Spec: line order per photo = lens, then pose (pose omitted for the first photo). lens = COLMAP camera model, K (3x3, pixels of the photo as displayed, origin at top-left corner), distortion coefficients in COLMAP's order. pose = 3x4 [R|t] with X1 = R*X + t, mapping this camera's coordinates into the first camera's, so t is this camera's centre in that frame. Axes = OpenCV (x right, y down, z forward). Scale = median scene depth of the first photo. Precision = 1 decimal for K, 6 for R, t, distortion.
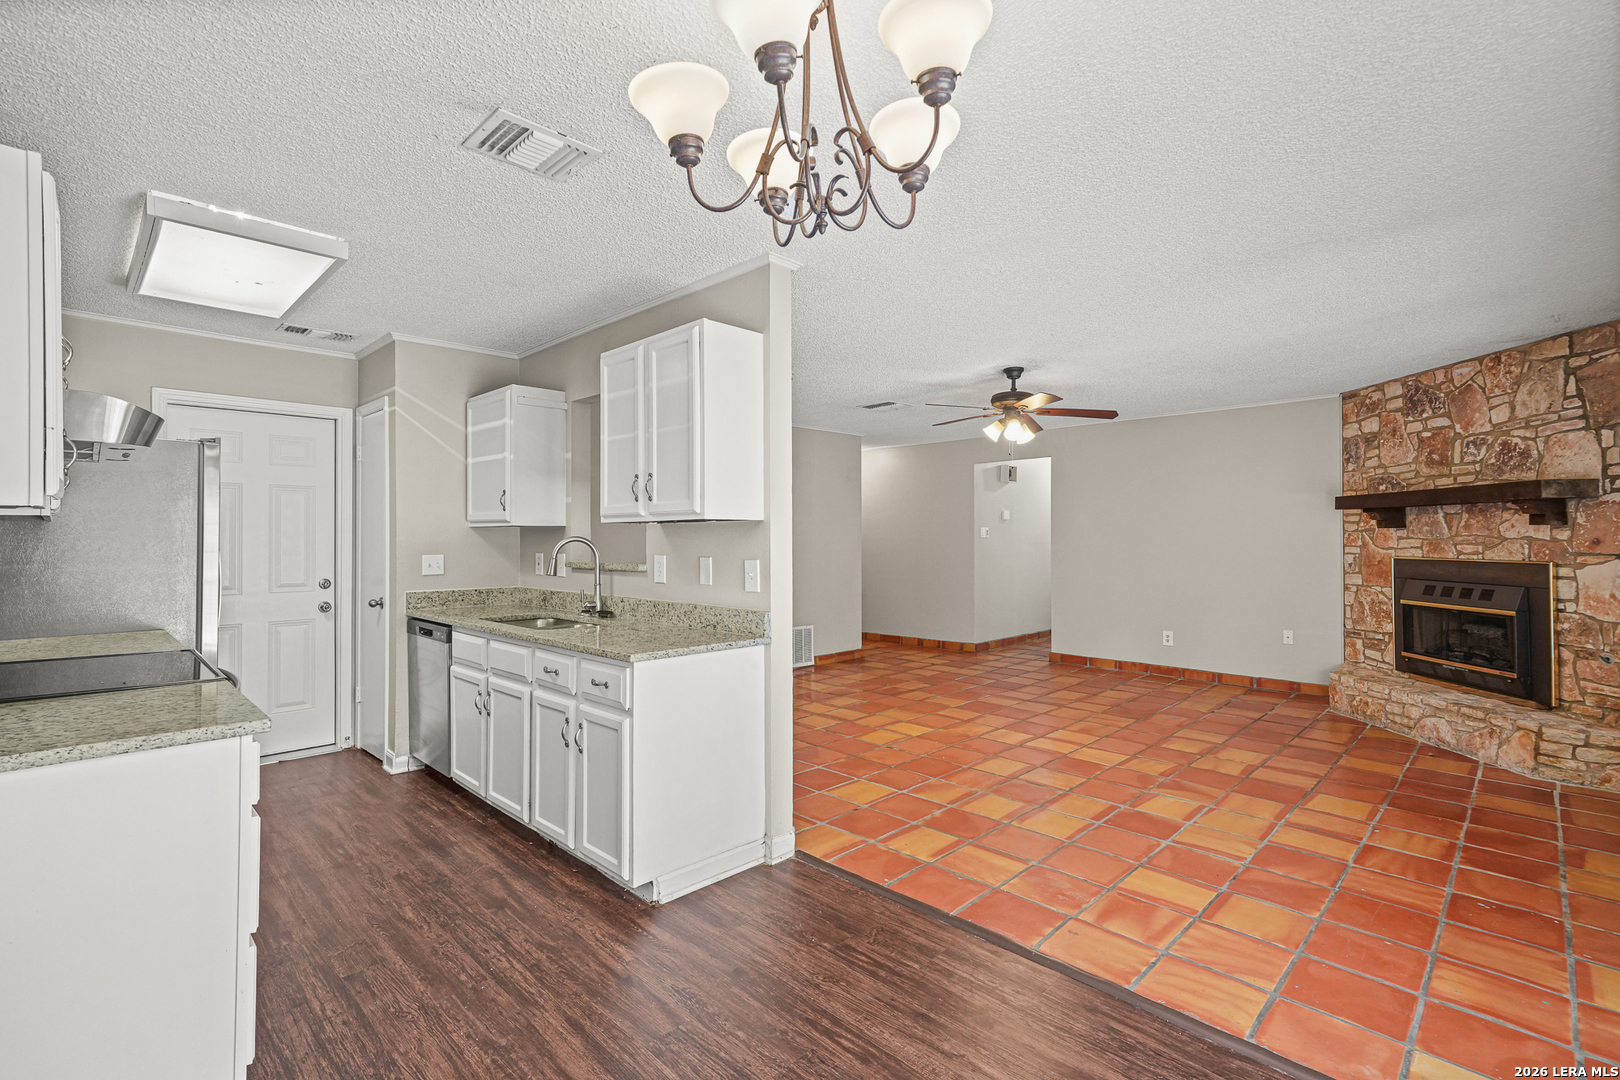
lens RADIAL K [[733.6, 0, 813.7], [0, 733.6, 532.5], [0, 0, 1]] dist [0.011219, 0.000216]
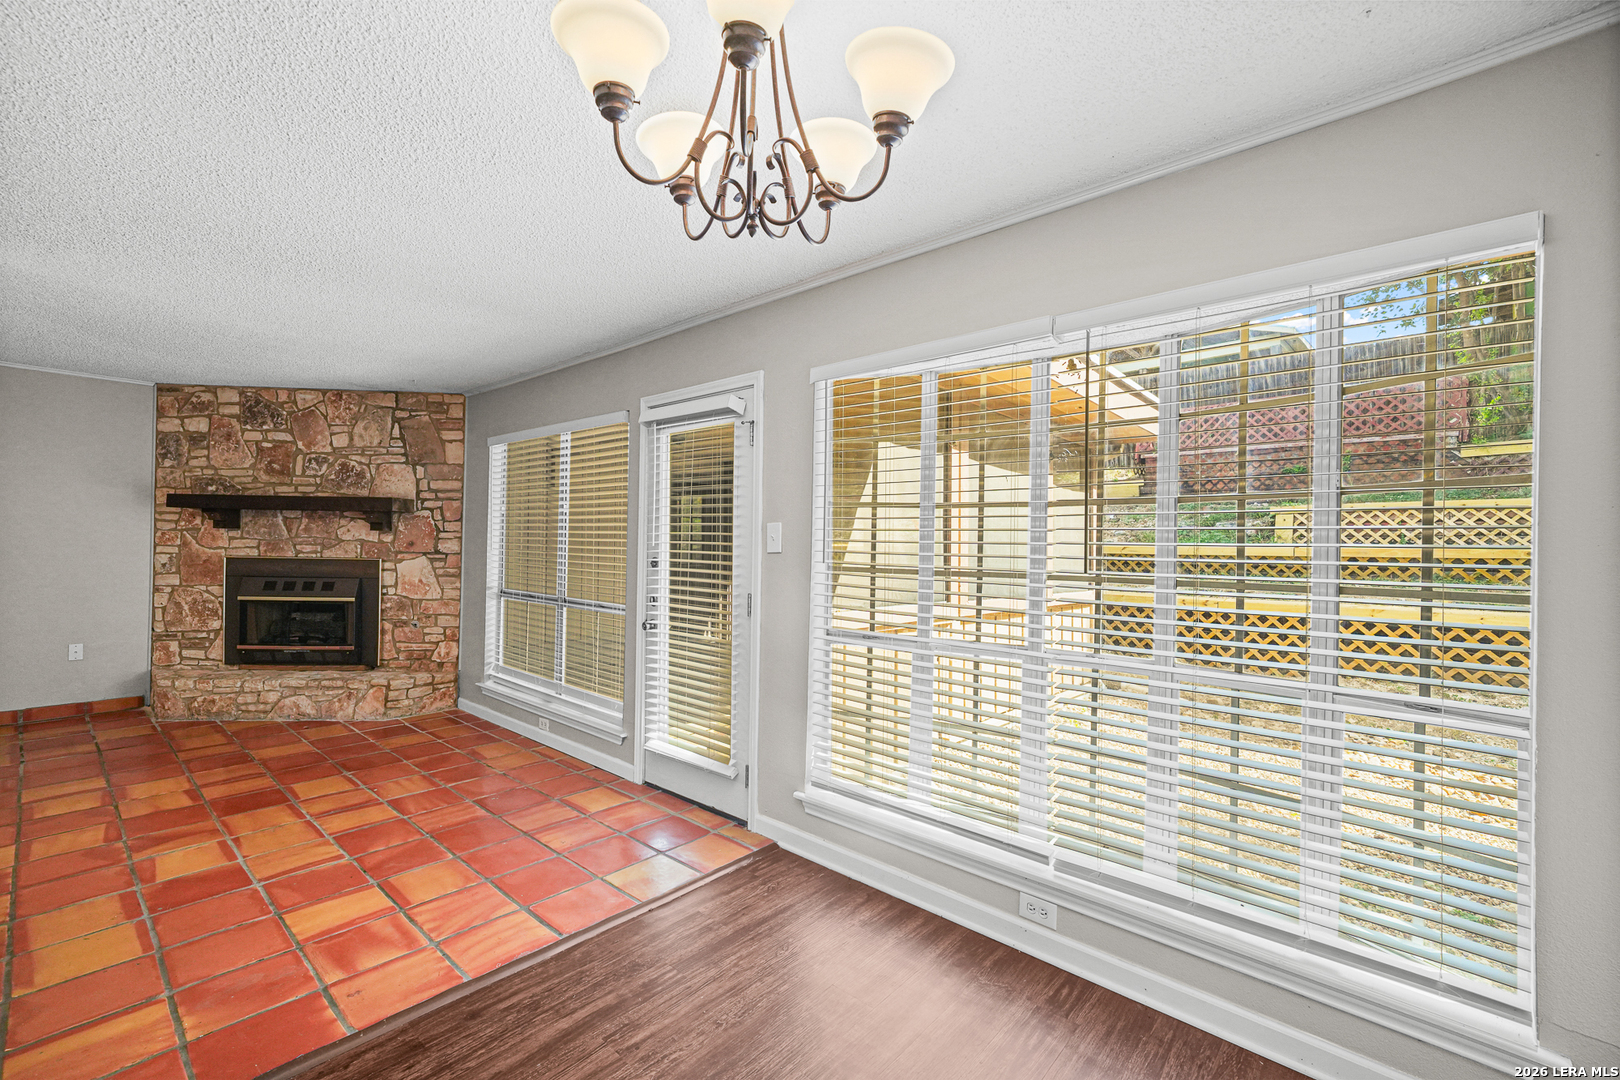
lens RADIAL K [[676.3, 0, 808.3], [0, 676.3, 542.8], [0, 0, 1]] dist [-0.000524, 0.003598]
pose [[-0.055674, 0.005891, 0.998432, -0.253776], [-0.024202, 0.999681, -0.007248, 0.001513], [-0.998156, -0.024567, -0.055513, 0.275400]]
